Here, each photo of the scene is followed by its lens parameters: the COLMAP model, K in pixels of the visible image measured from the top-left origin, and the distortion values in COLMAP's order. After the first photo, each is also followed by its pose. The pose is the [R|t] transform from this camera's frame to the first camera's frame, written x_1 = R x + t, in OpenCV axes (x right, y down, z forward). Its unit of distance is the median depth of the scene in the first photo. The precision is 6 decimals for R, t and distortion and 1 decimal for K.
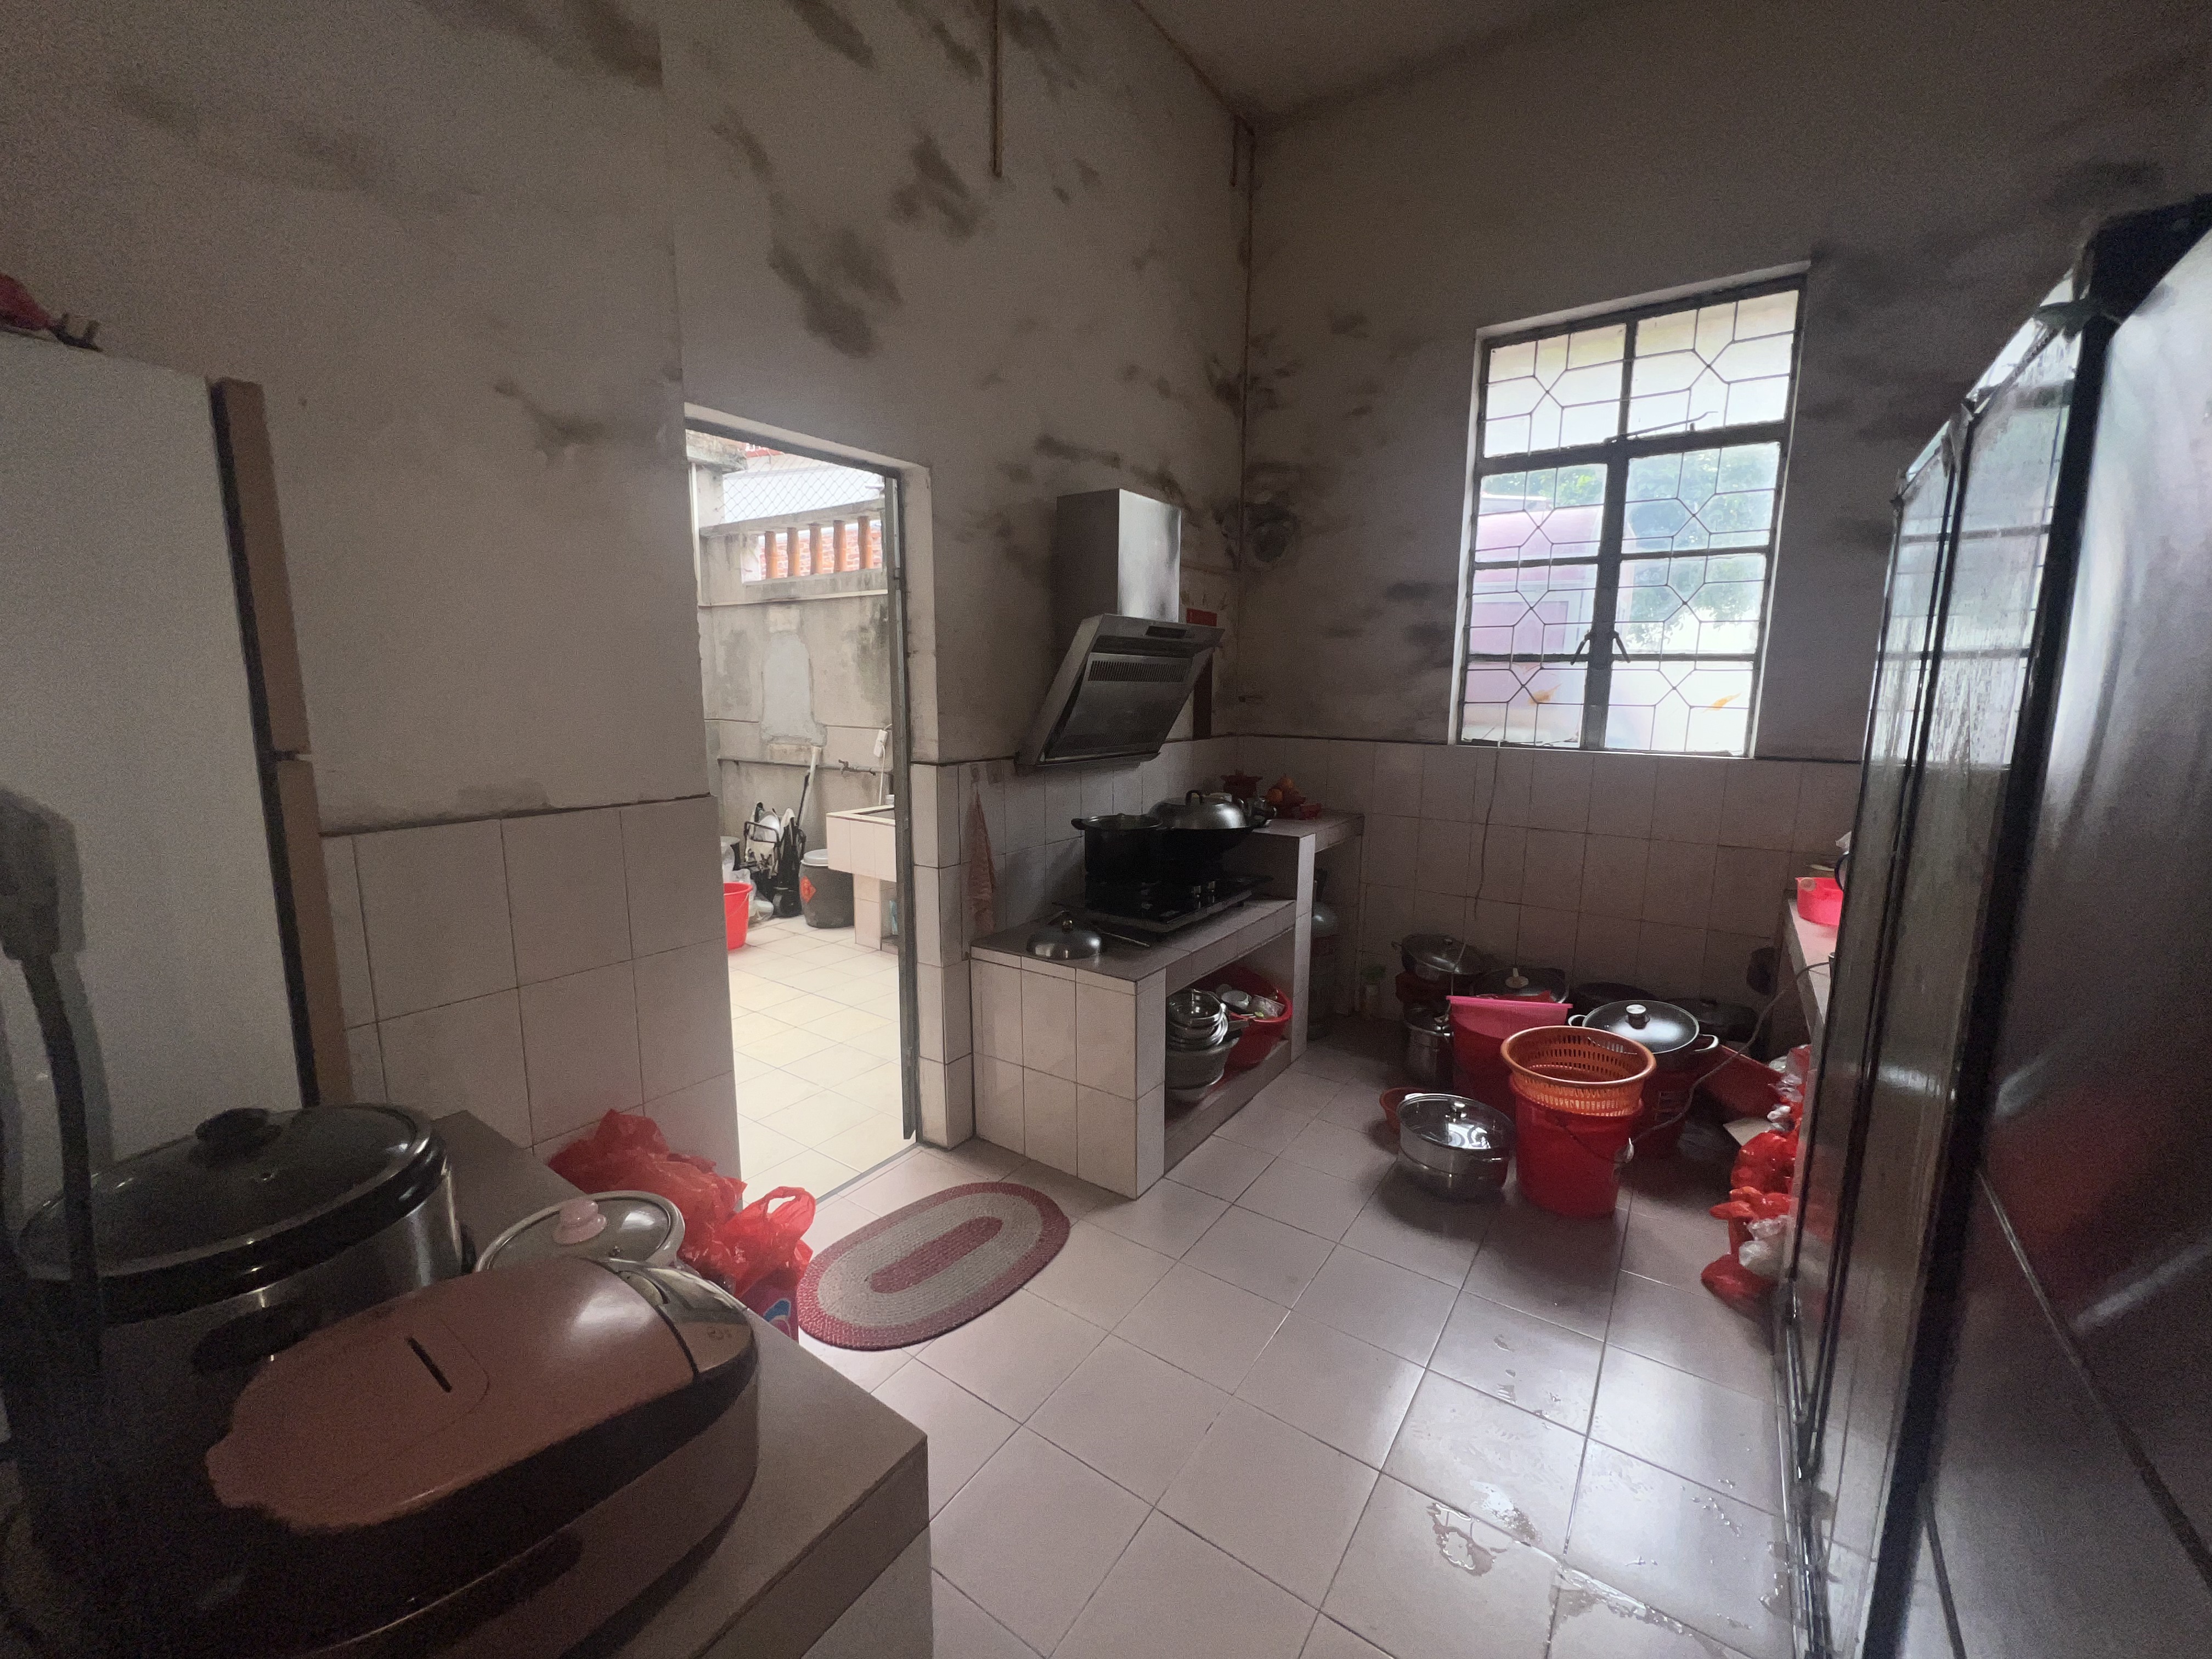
lens RADIAL K [[889.4, 0, 1104.9], [0, 889.4, 824.7], [0, 0, 1]] dist [-0.001788, -0.000114]
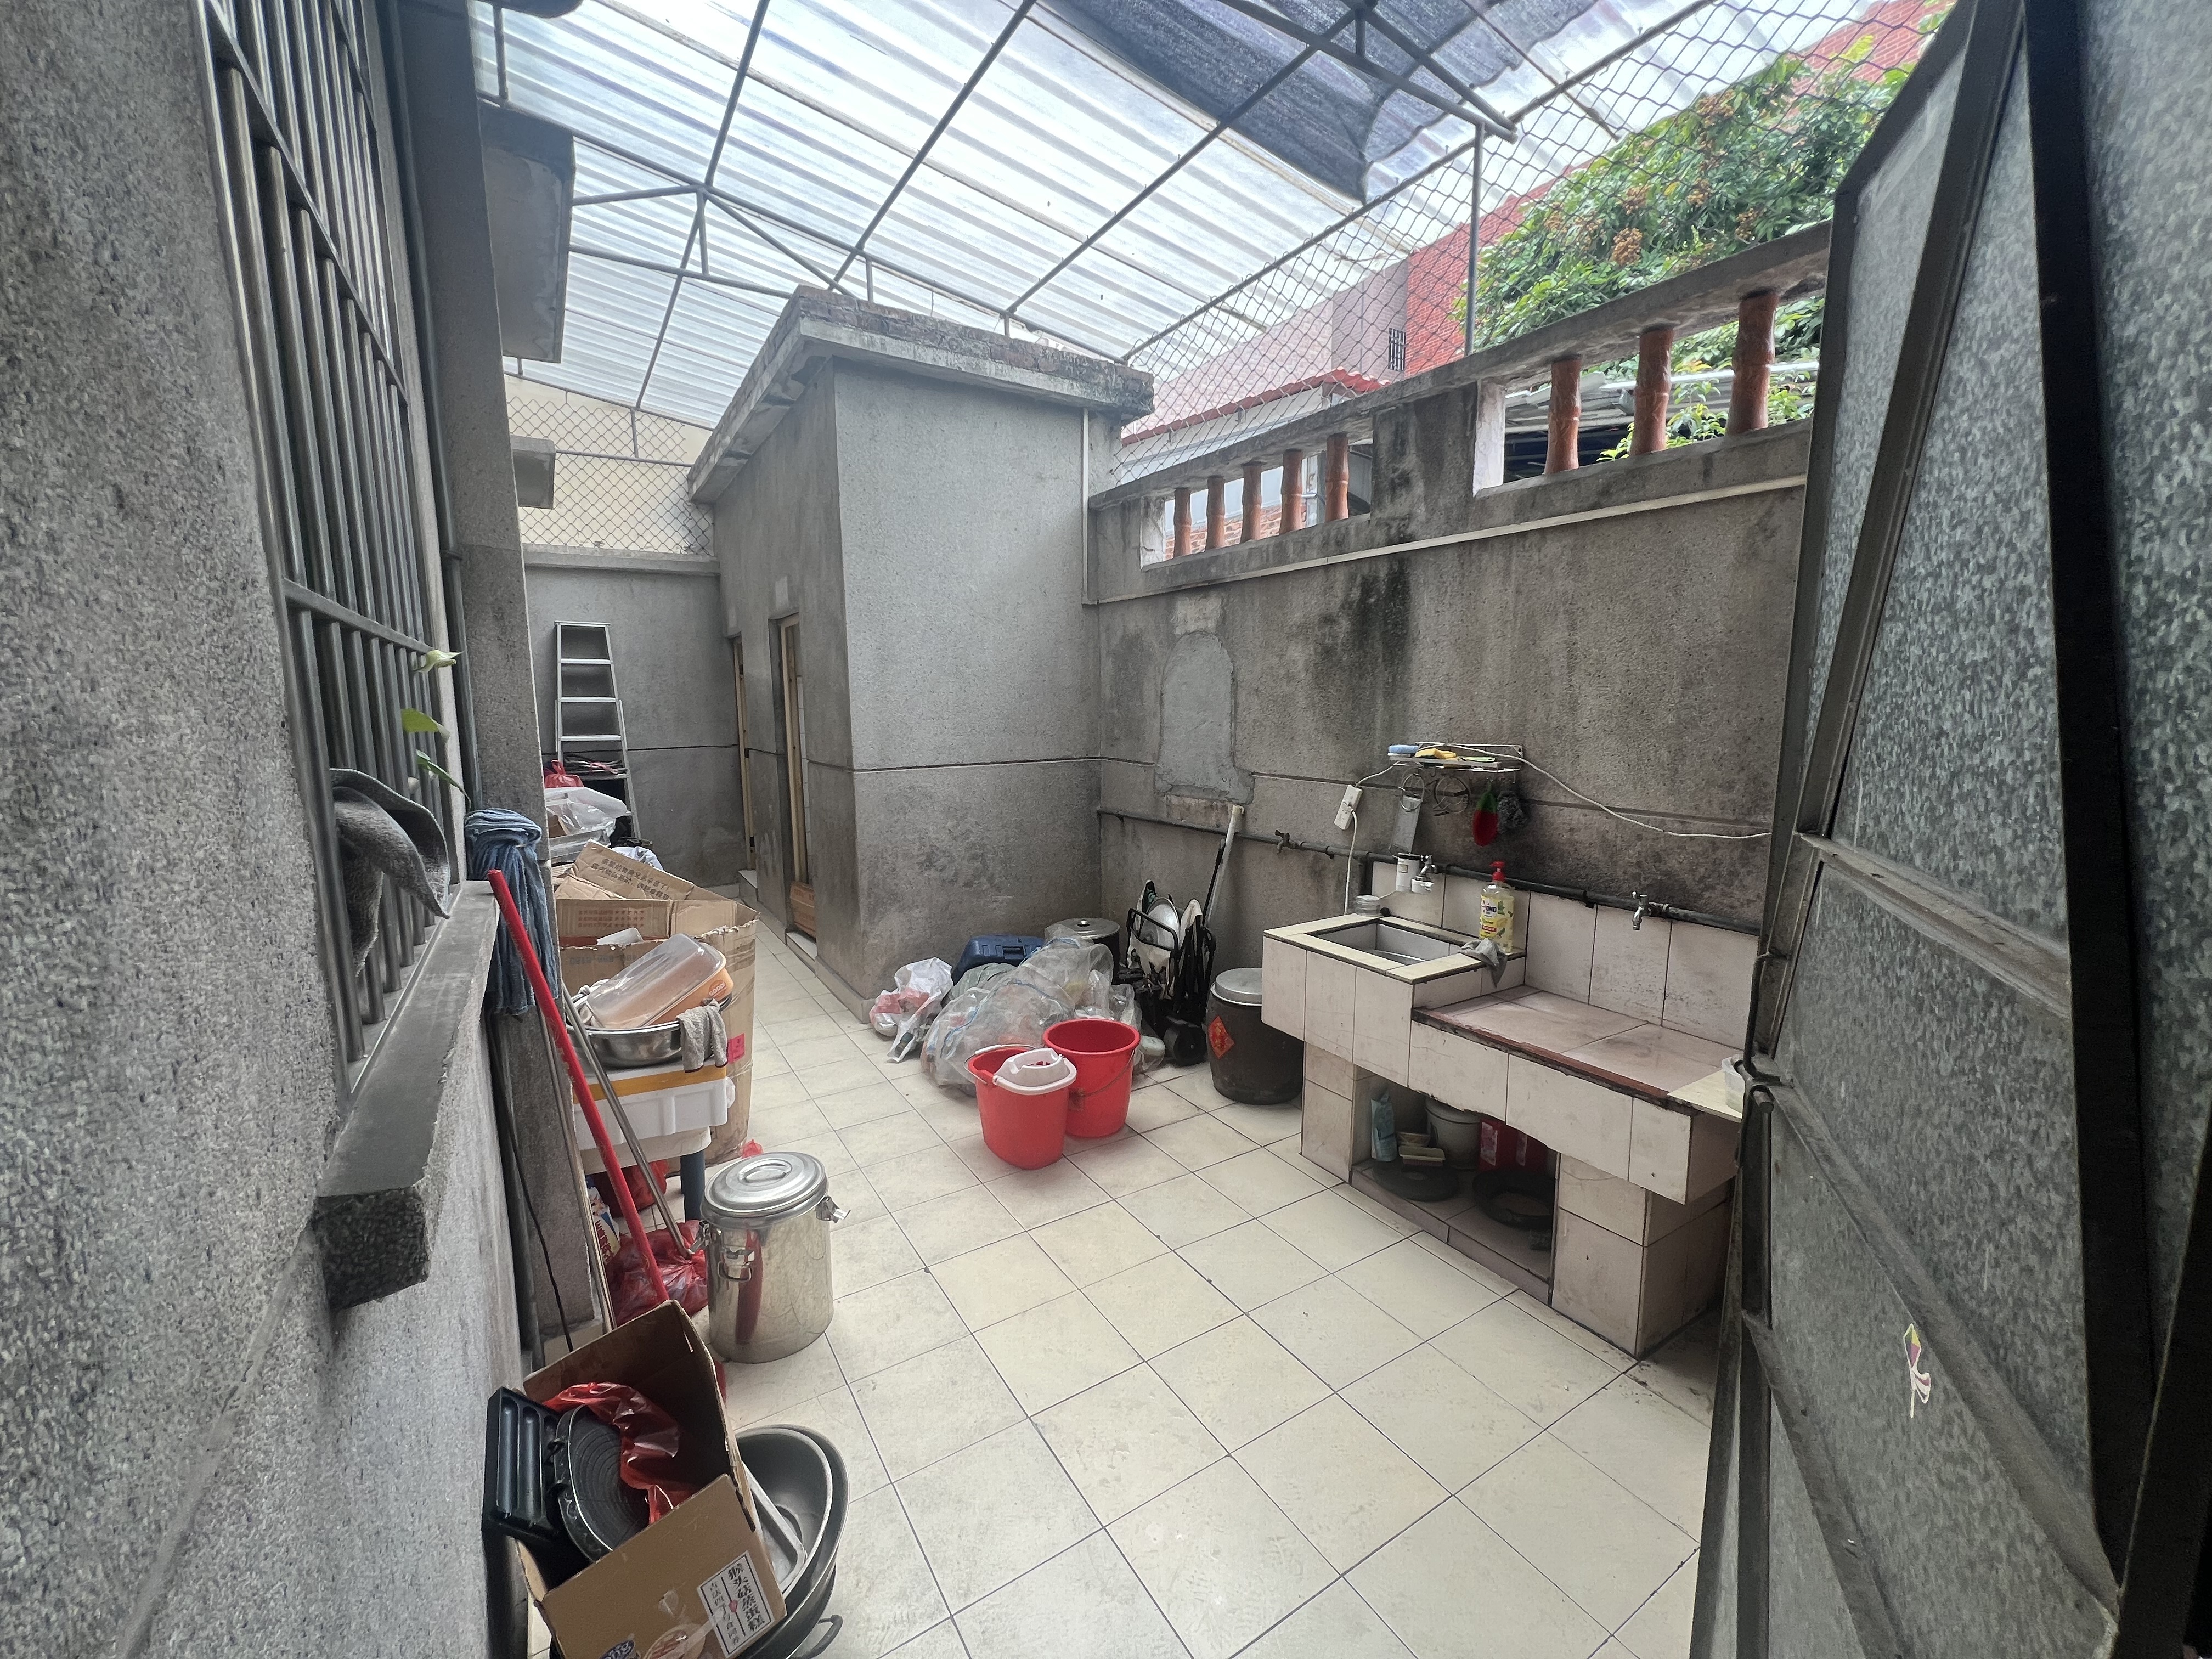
lens RADIAL K [[889.4, 0, 1106.0], [0, 889.4, 828.6], [0, 0, 1]] dist [-0.001788, -0.000114]
pose [[0.922520, 0.041189, -0.383746, -0.164832], [-0.047782, 0.998828, -0.007661, -0.061952], [0.382980, 0.025404, 0.923407, 0.366103]]
